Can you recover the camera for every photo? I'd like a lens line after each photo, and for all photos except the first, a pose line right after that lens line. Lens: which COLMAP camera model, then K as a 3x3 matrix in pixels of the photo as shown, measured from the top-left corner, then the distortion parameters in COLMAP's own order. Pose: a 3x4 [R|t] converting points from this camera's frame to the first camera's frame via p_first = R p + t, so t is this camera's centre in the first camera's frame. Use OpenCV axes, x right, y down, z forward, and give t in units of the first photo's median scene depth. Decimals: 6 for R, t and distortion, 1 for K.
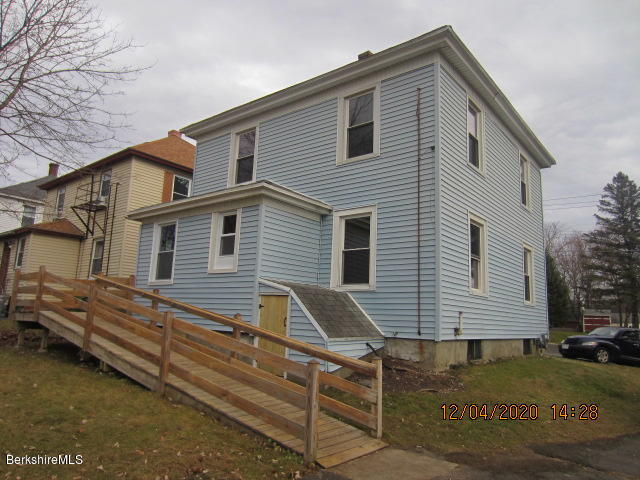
lens RADIAL K [[459.2, 0, 320.0], [0, 459.2, 240.0], [0, 0, 1]] dist [-0.028735, 0.007438]
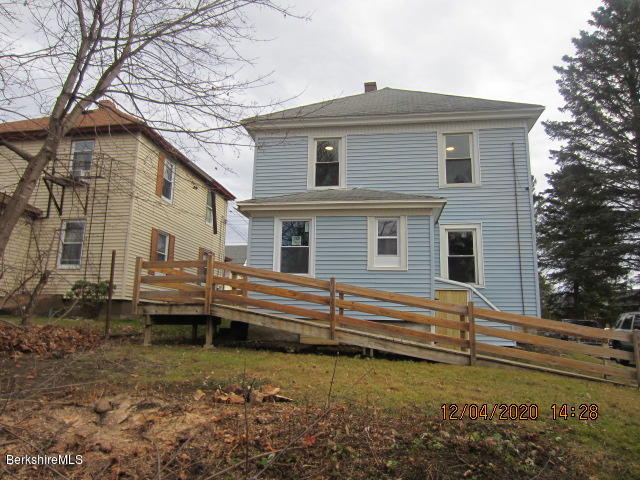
lens RADIAL K [[459.2, 0, 320.0], [0, 459.2, 240.0], [0, 0, 1]] dist [-0.028735, 0.007438]
pose [[0.866883, 0.071852, 0.493307, -0.895372], [-0.074950, 0.997096, -0.013522, 0.022391], [-0.492846, -0.025252, 0.869750, 0.074260]]
